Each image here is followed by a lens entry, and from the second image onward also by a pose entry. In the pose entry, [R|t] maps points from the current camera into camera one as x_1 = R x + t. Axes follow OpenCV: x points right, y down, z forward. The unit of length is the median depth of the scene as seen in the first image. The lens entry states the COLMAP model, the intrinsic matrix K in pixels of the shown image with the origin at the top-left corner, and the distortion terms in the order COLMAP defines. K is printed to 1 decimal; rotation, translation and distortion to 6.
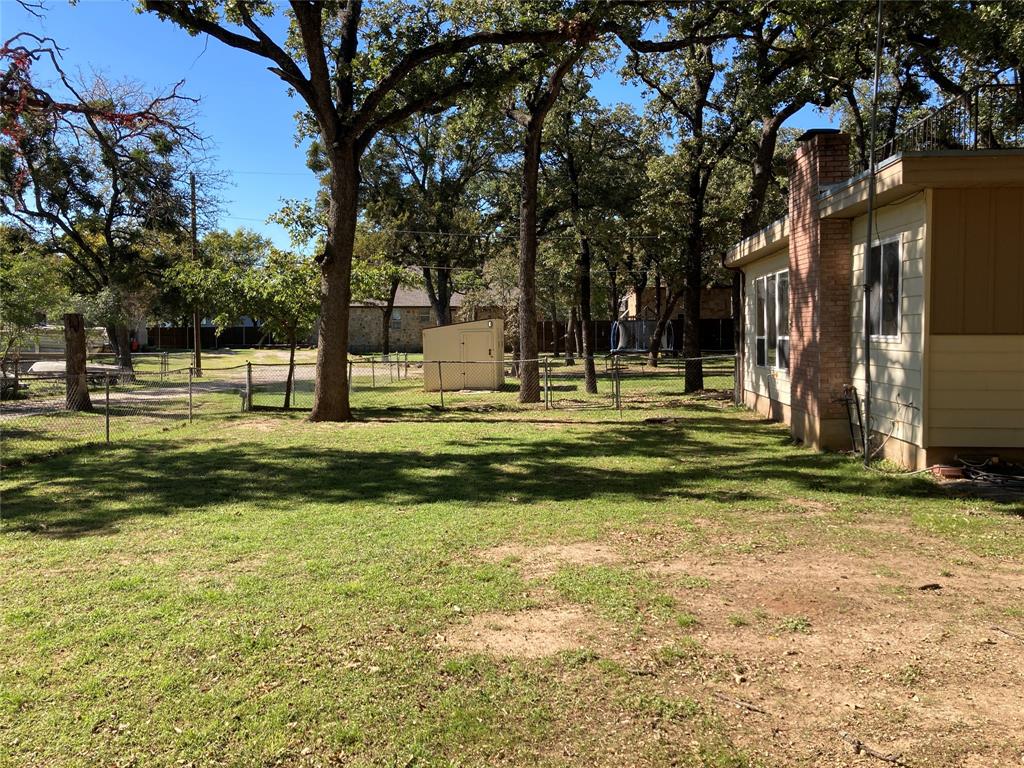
lens RADIAL K [[854.6, 0, 512.0], [0, 854.6, 384.0], [0, 0, 1]] dist [0.001800, -0.003625]
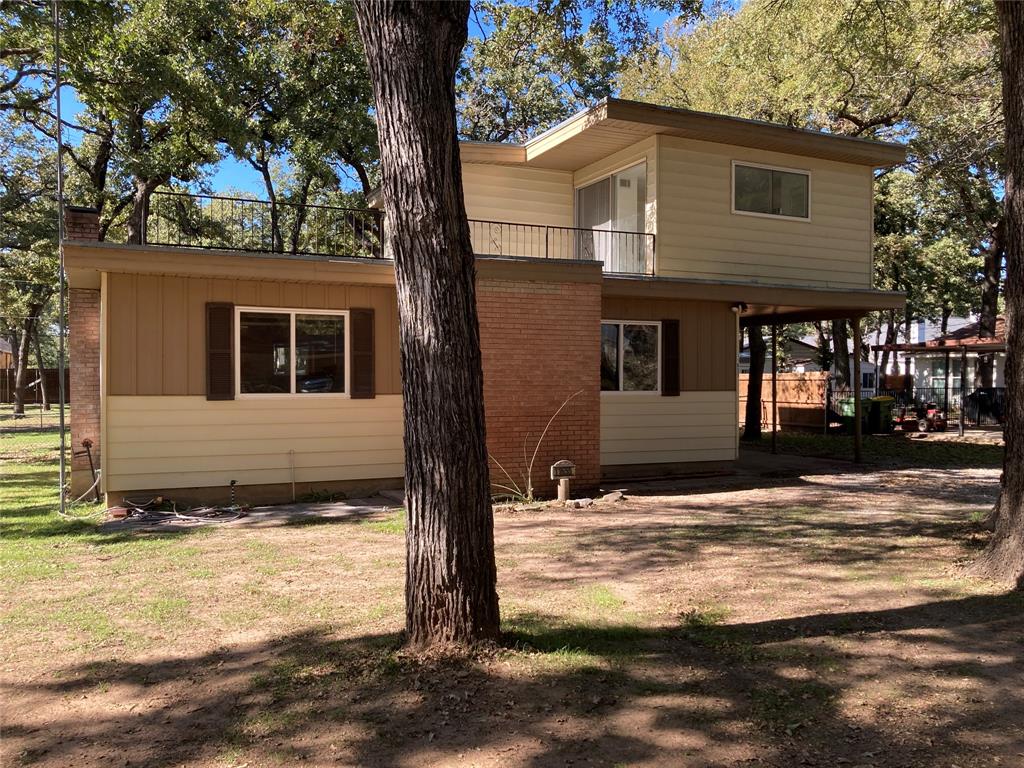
lens RADIAL K [[854.6, 0, 512.0], [0, 854.6, 384.0], [0, 0, 1]] dist [0.001800, -0.003625]
pose [[0.856720, 0.006610, 0.515739, 0.281444], [0.024620, 0.998254, -0.053691, 0.002805], [-0.515194, 0.058696, 0.855061, -0.226662]]
